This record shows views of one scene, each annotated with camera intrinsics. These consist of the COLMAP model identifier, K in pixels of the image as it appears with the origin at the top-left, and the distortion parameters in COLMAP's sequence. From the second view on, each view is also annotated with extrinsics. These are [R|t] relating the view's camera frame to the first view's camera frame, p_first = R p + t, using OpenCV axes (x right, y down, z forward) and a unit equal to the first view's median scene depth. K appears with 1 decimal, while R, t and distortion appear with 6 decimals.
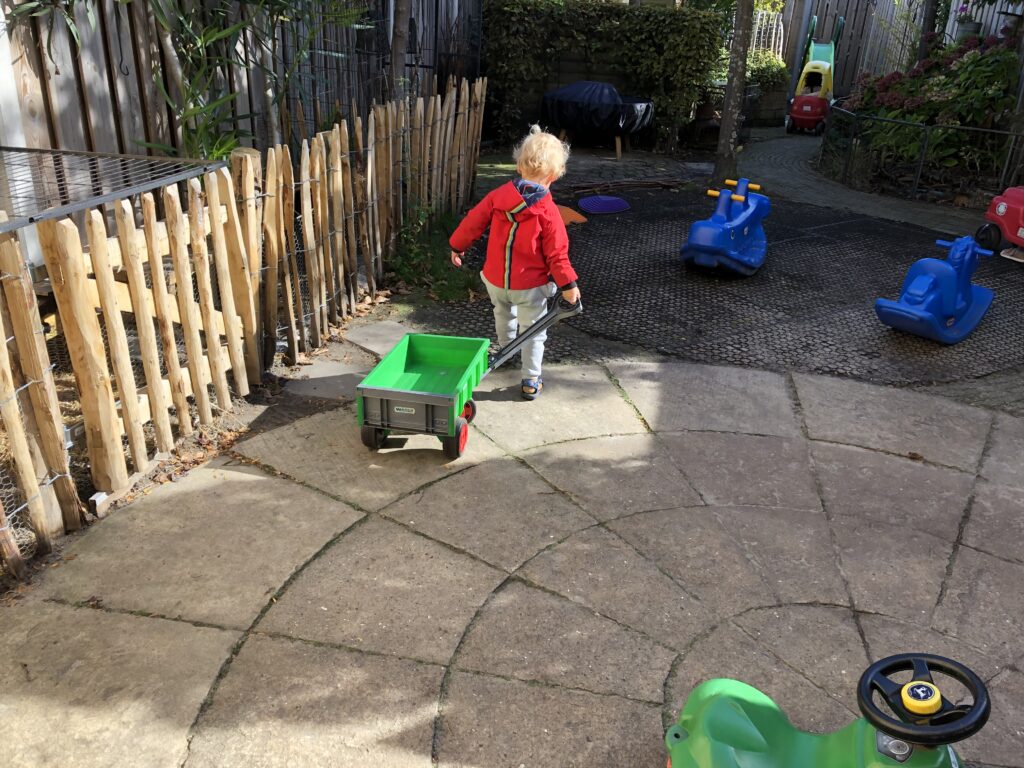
lens RADIAL K [[833.7, 0, 512.0], [0, 833.7, 384.0], [0, 0, 1]] dist [0.038772, -0.081652]
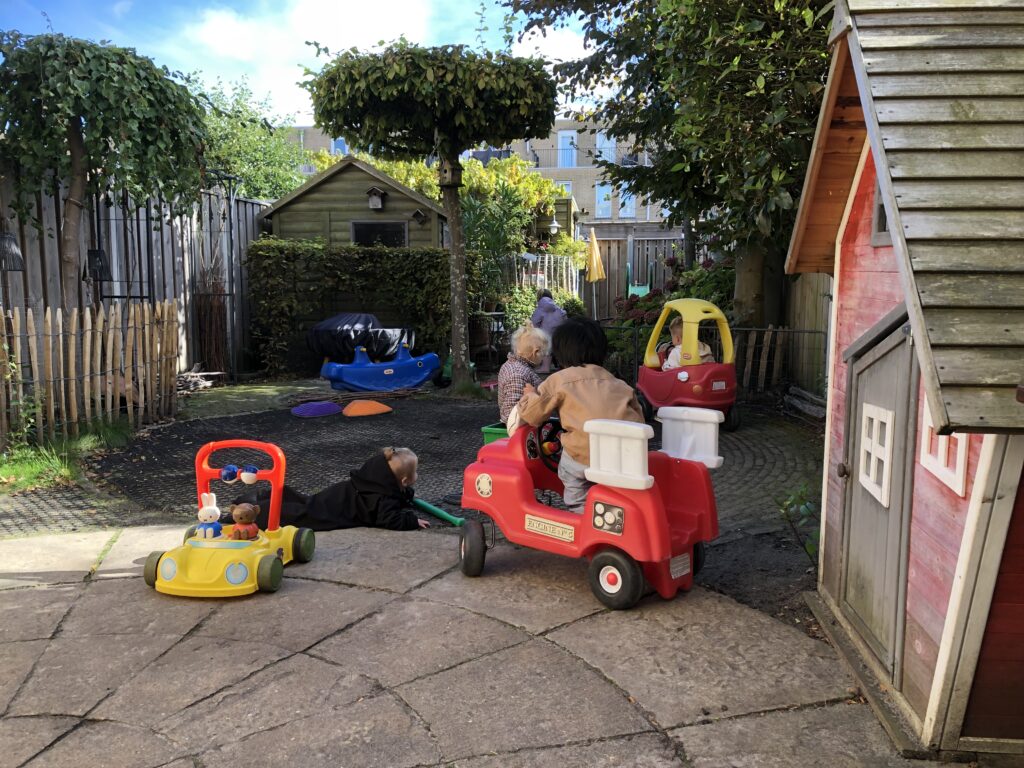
lens RADIAL K [[833.7, 0, 512.0], [0, 833.7, 384.0], [0, 0, 1]] dist [0.038772, -0.081652]
pose [[0.994021, -0.060721, 0.090753, 0.191449], [0.085052, 0.951781, -0.294753, 0.054550], [-0.068479, 0.300709, 0.951254, 0.000492]]
